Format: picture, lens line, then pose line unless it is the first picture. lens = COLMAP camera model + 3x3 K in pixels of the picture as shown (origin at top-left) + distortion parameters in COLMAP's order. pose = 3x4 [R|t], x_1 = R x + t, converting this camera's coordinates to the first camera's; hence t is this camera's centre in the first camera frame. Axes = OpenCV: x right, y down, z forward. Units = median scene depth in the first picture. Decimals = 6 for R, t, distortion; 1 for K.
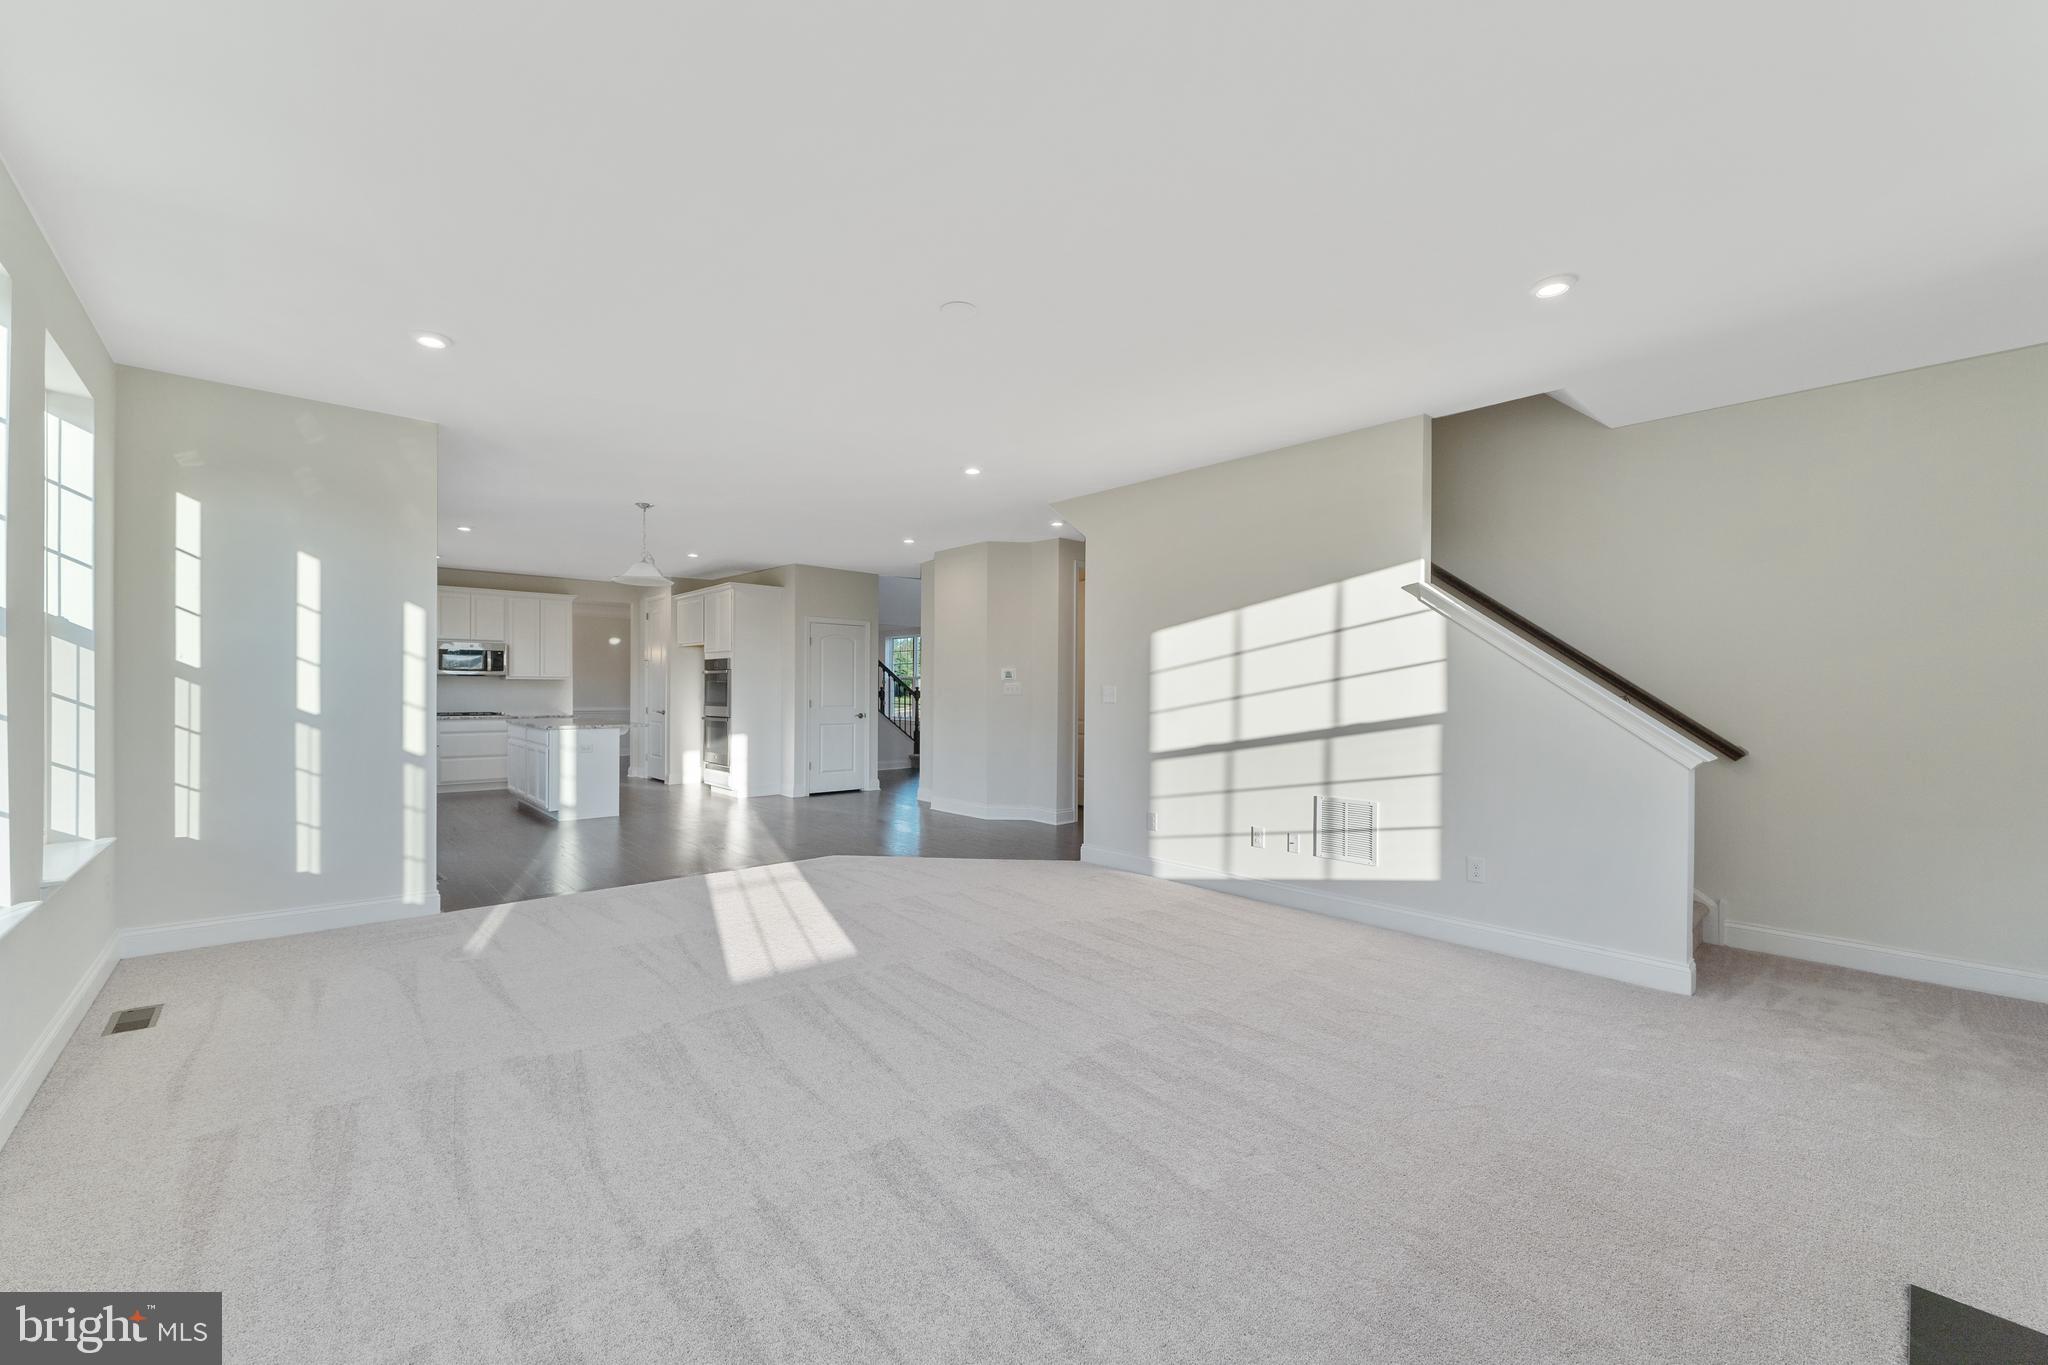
lens RADIAL K [[811.5, 0, 999.4], [0, 811.5, 691.7], [0, 0, 1]] dist [0.000579, -0.000014]
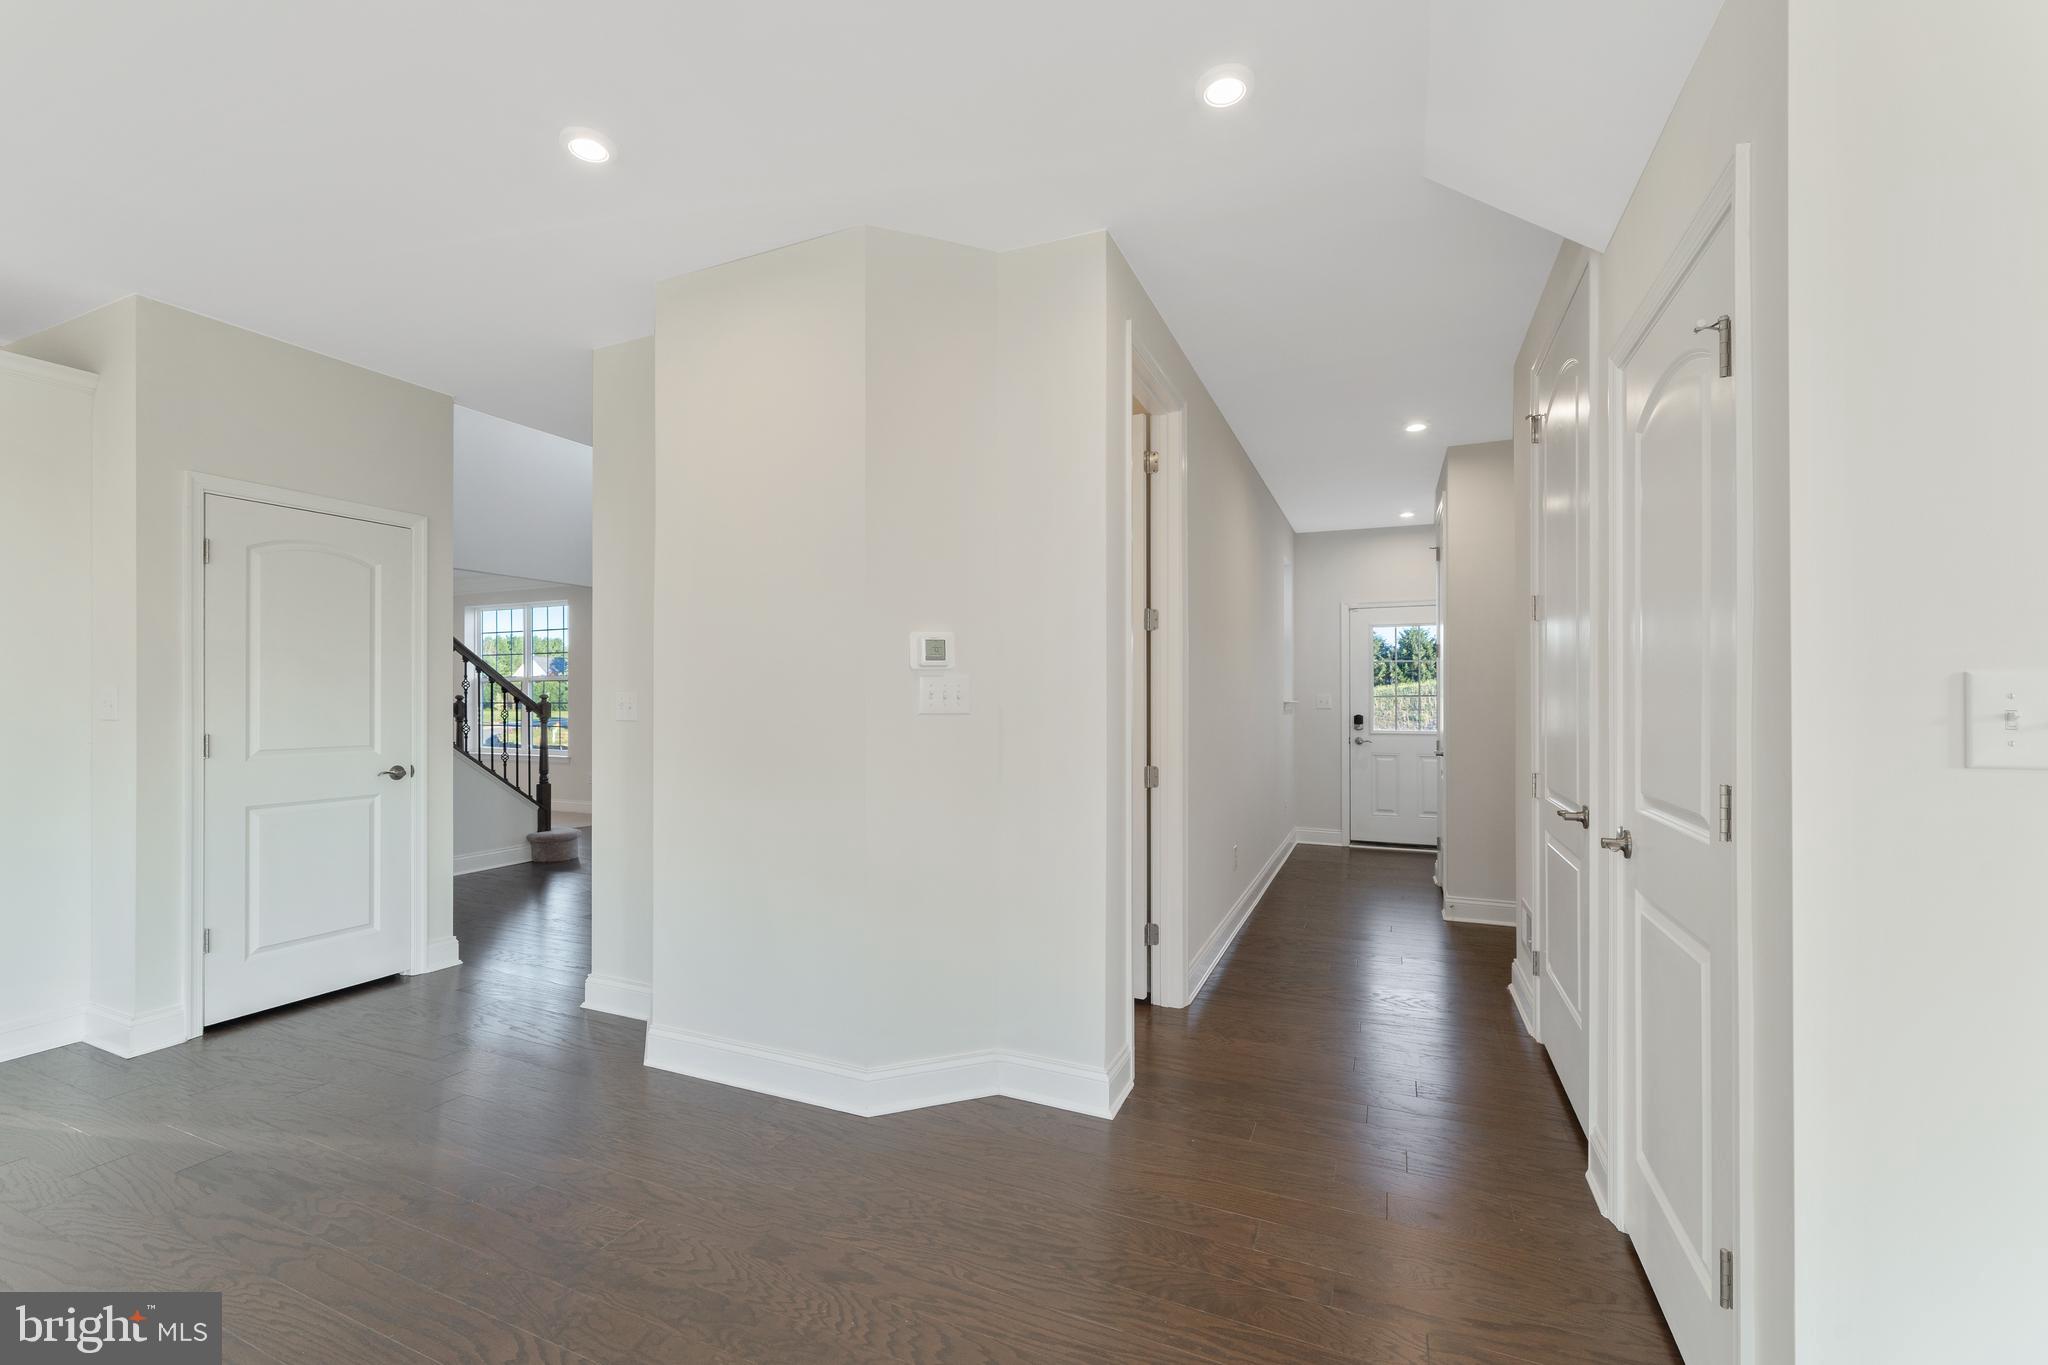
lens RADIAL K [[870.6, 0, 1007.5], [0, 870.6, 691.0], [0, 0, 1]] dist [-0.000781, 0.000246]
pose [[0.911939, -0.003795, 0.410309, -0.070085], [0.007868, 0.999935, -0.008239, -0.001472], [-0.410251, 0.010741, 0.911909, 0.456668]]
